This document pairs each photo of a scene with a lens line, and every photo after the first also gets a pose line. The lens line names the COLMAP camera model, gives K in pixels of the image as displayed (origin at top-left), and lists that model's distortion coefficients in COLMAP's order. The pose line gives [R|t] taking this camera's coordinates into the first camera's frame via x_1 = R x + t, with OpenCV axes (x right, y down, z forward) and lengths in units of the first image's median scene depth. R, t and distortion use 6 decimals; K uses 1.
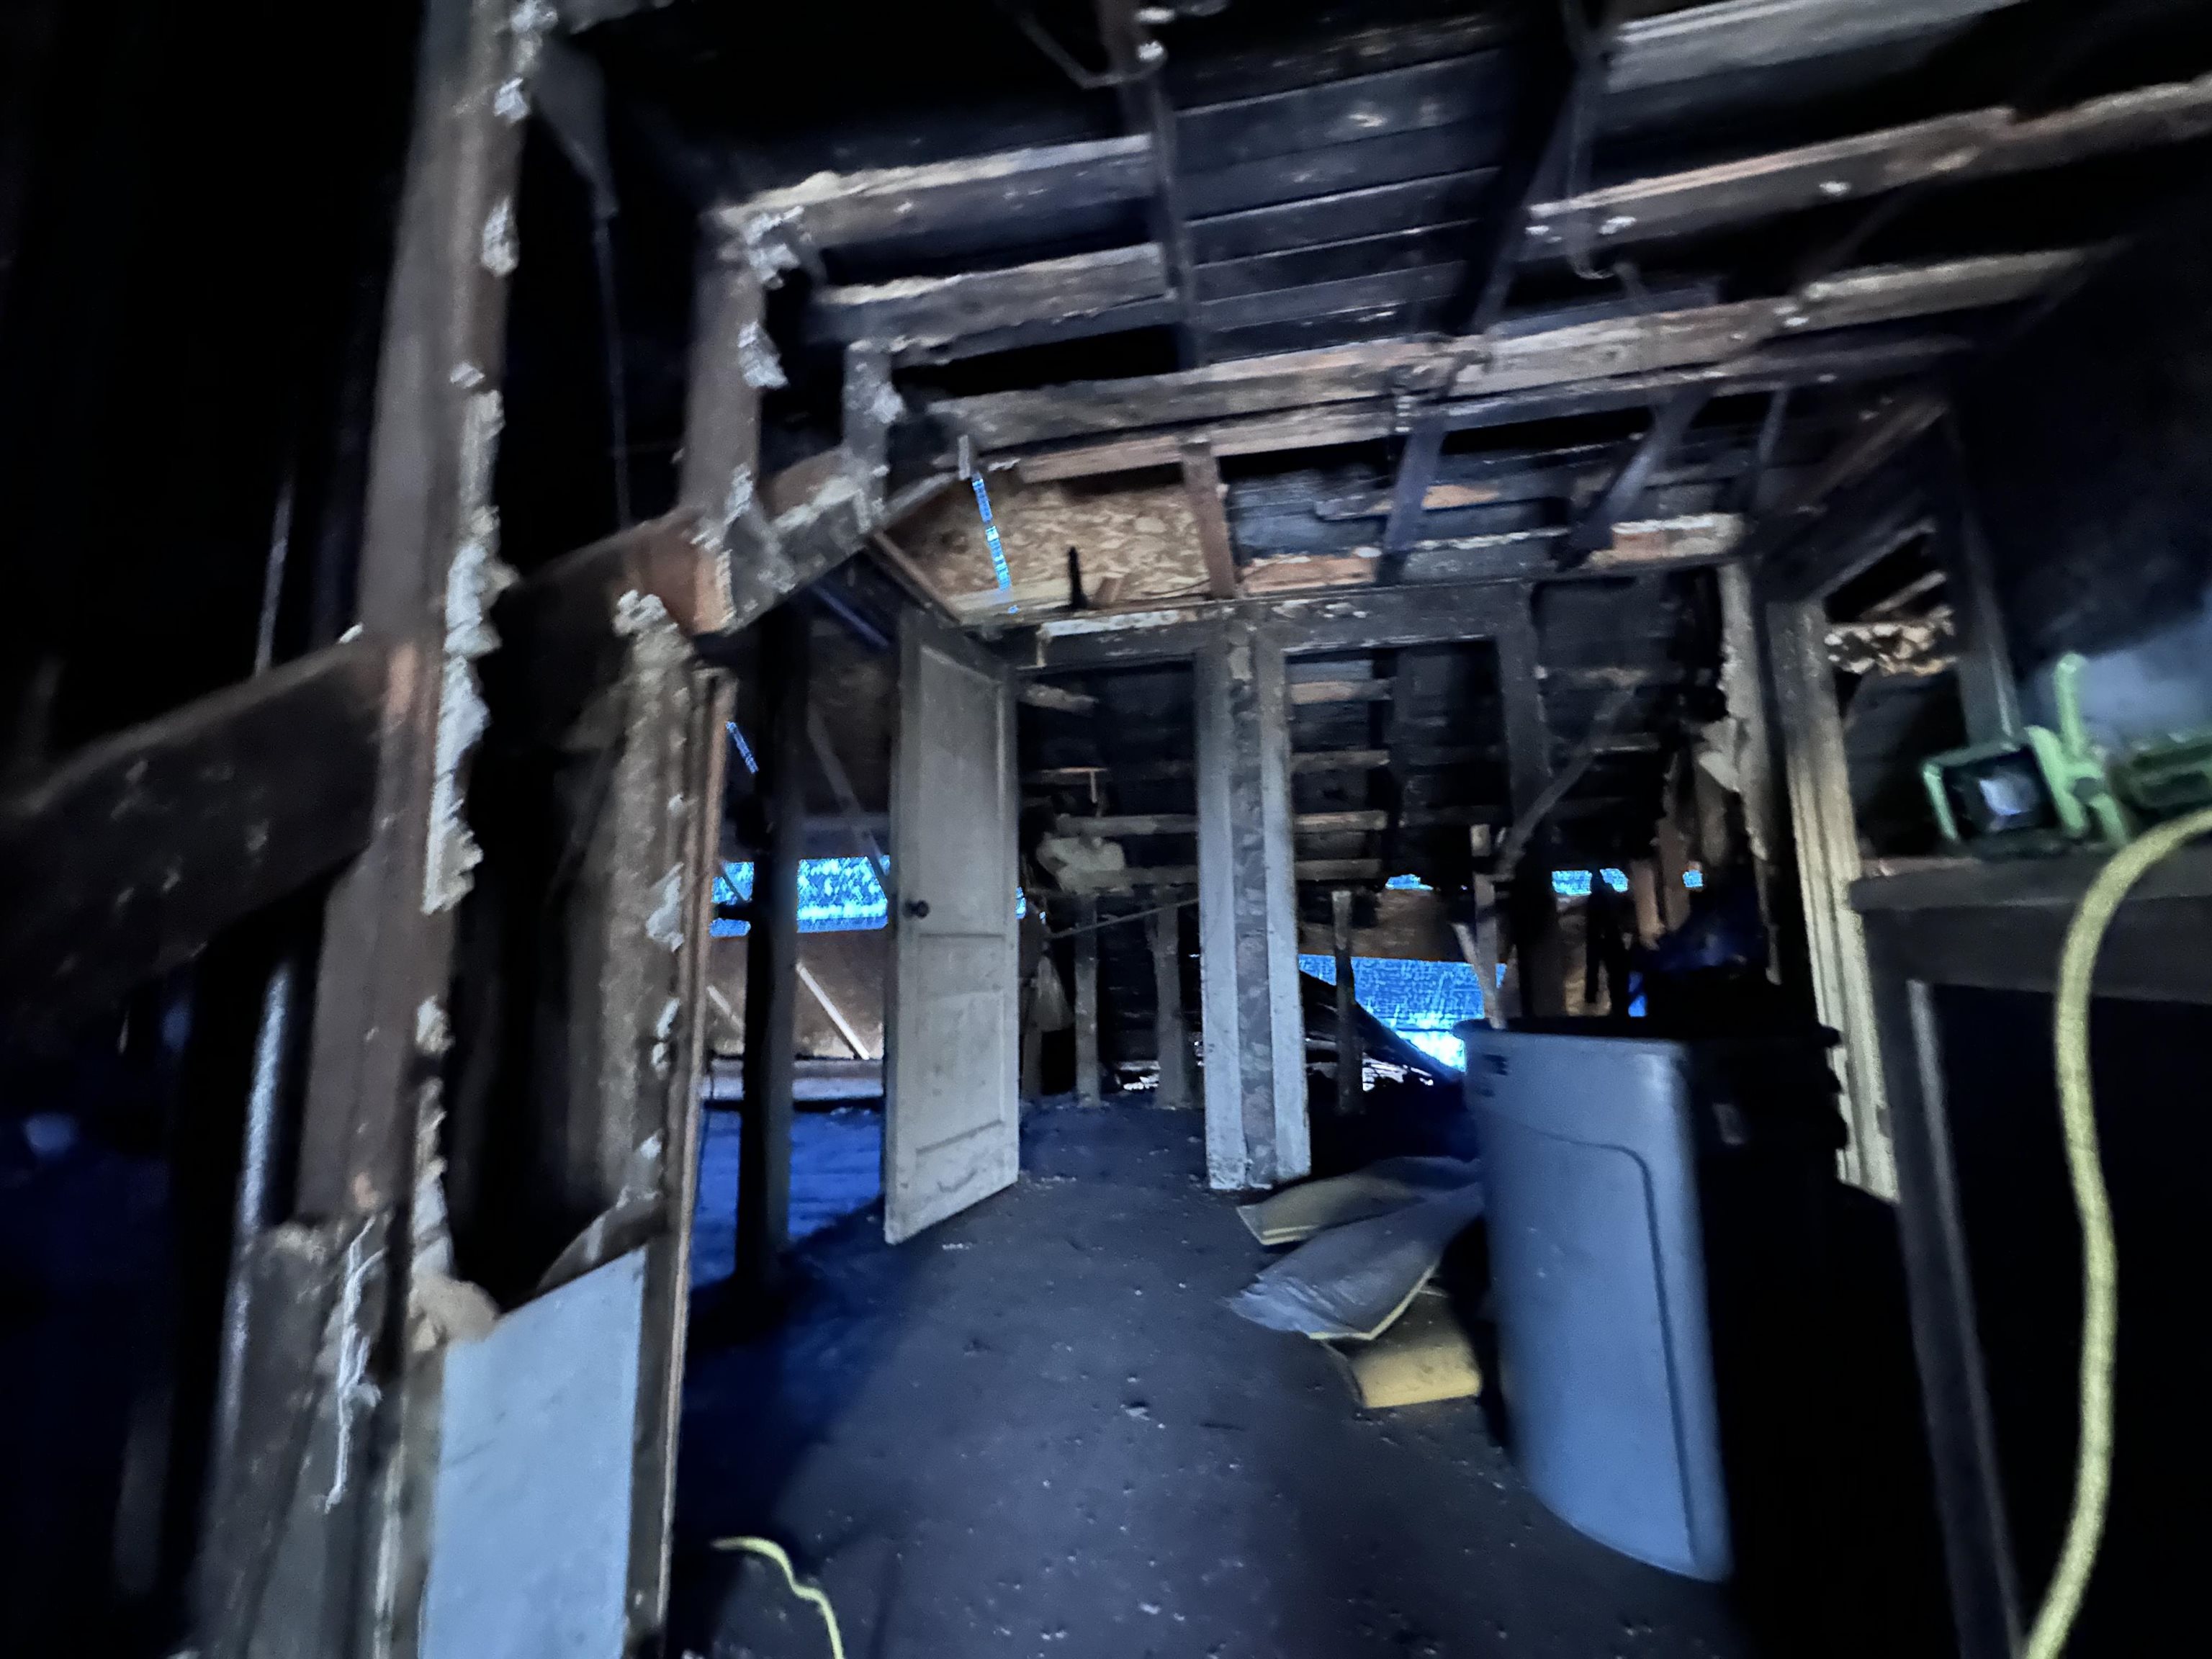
lens RADIAL K [[879.3, 0, 1113.7], [0, 879.3, 825.2], [0, 0, 1]] dist [0.002461, -0.000050]
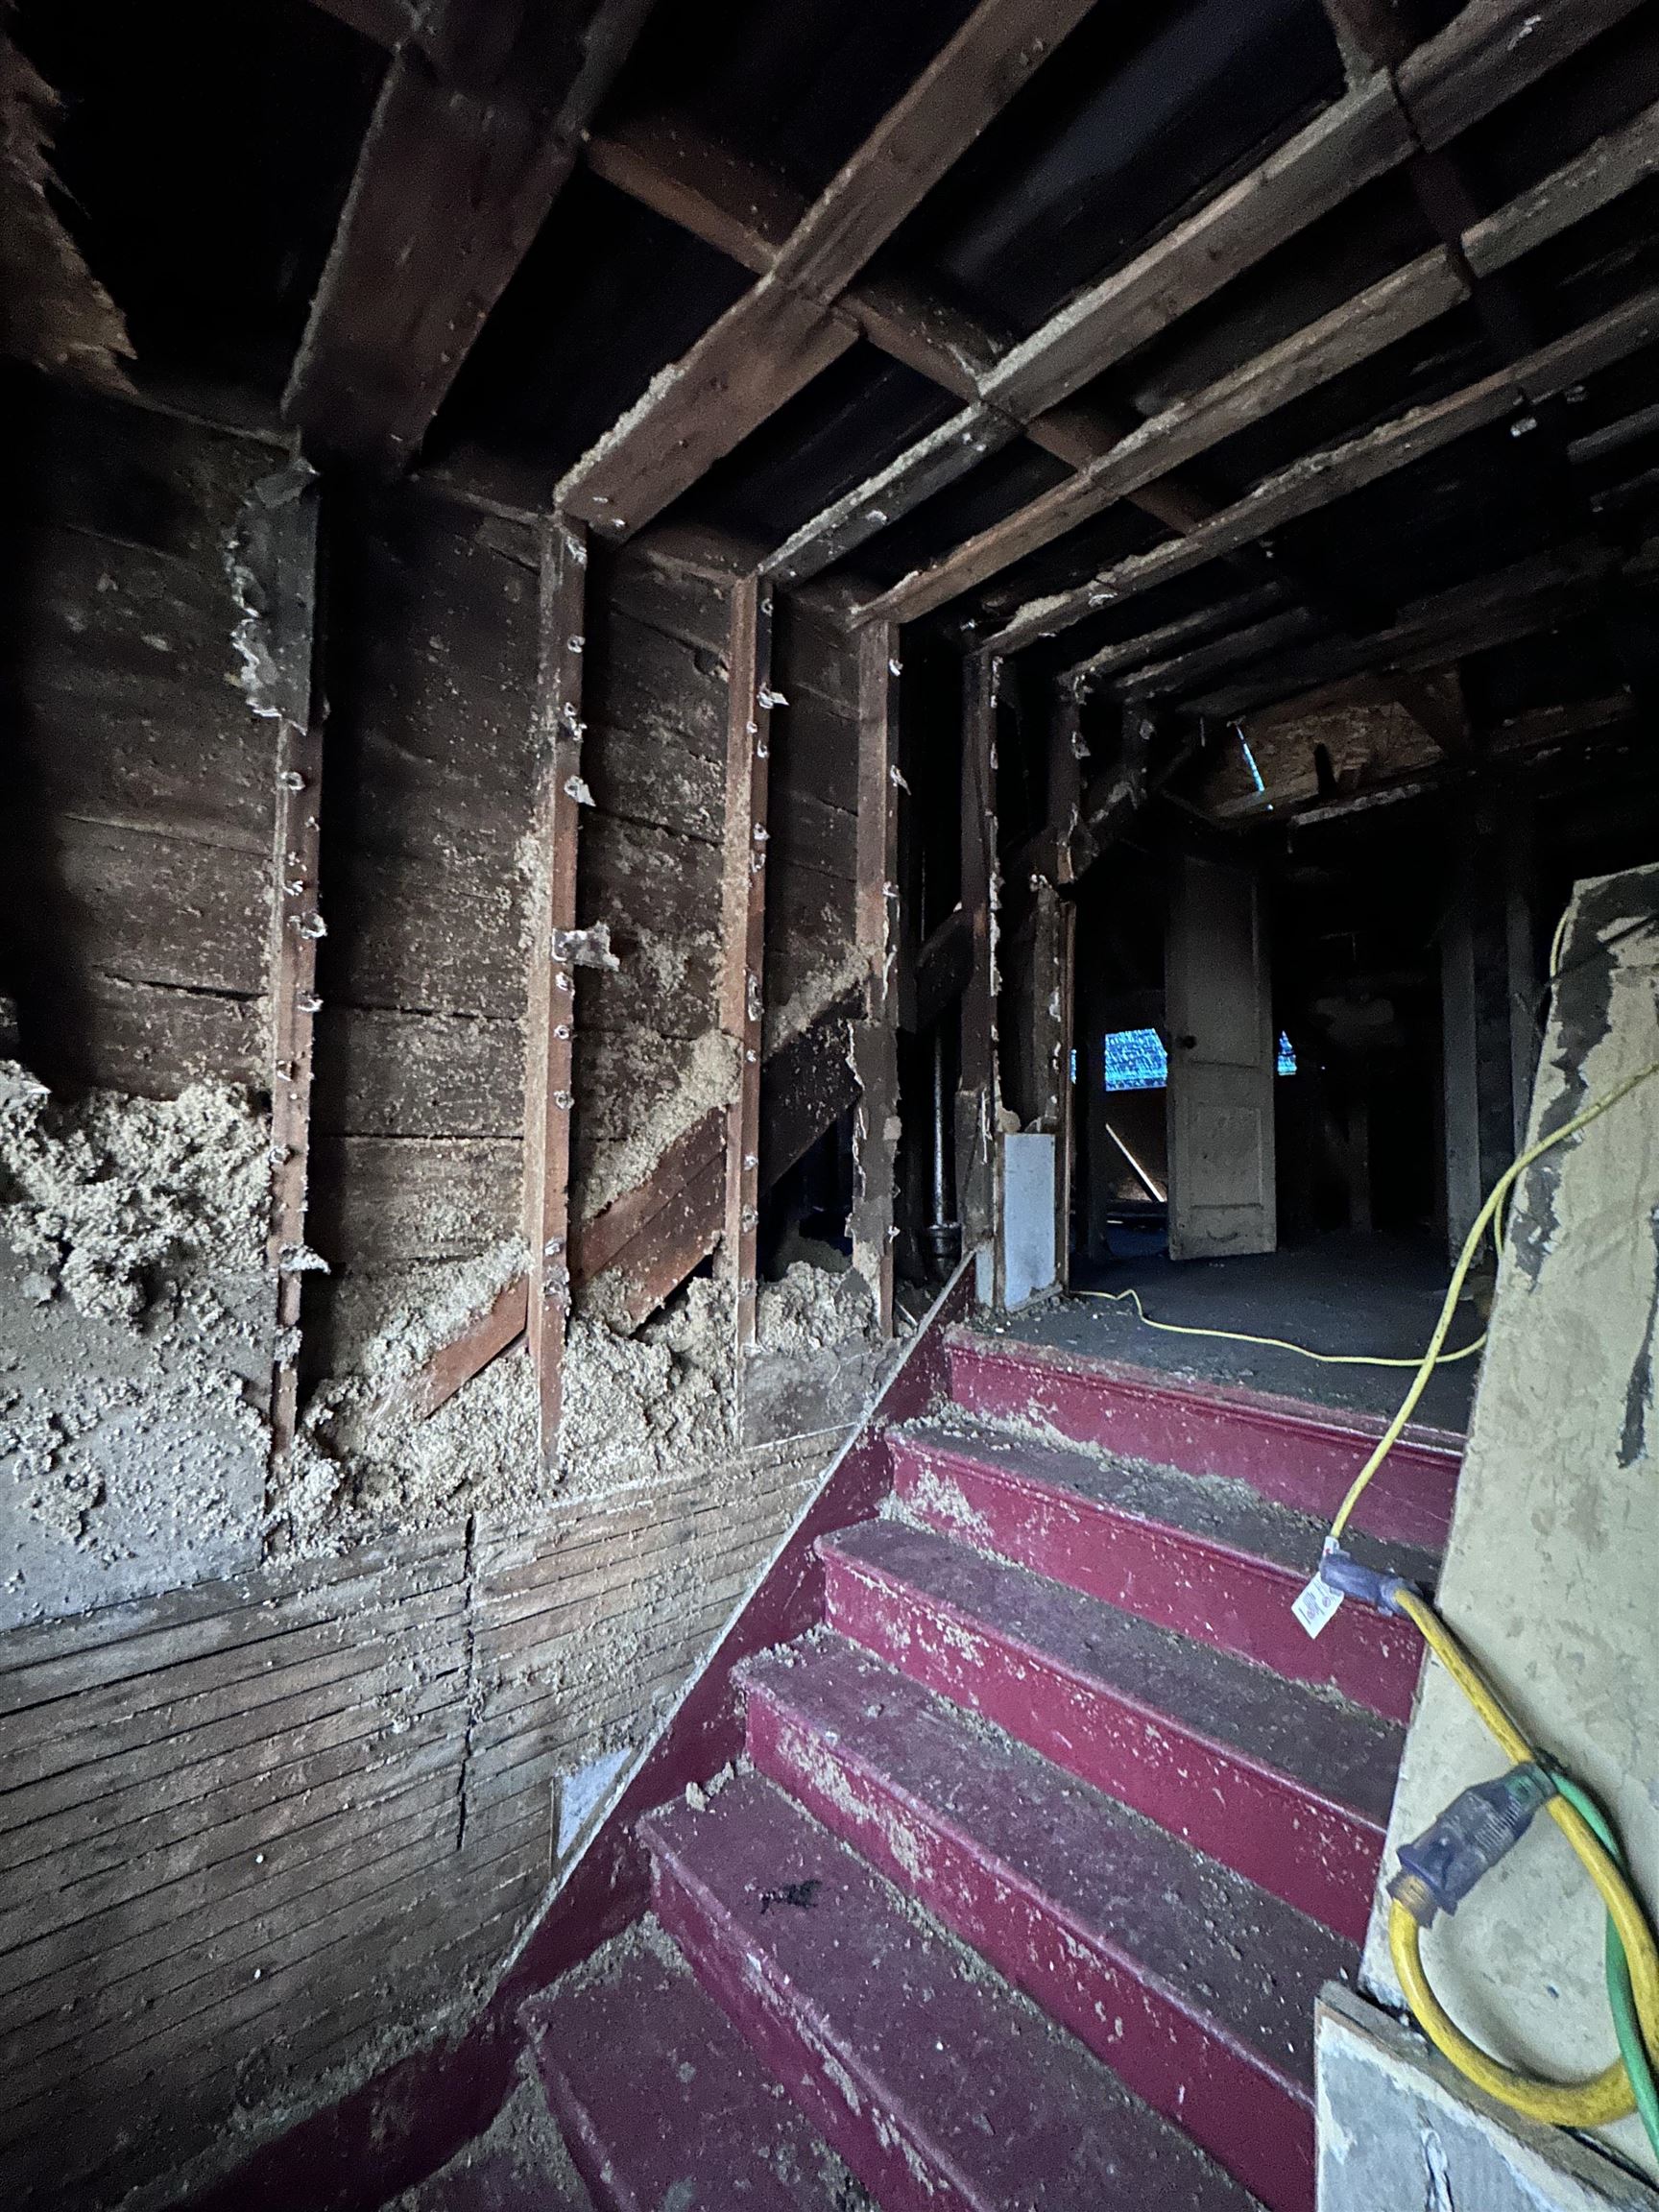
lens RADIAL K [[879.3, 0, 836.1], [0, 879.3, 1106.1], [0, 0, 1]] dist [0.002461, -0.000050]
pose [[0.806603, -0.005141, -0.591071, 0.362769], [0.057659, 0.995878, 0.070022, 0.140374], [0.588275, -0.090561, 0.803574, -1.103372]]
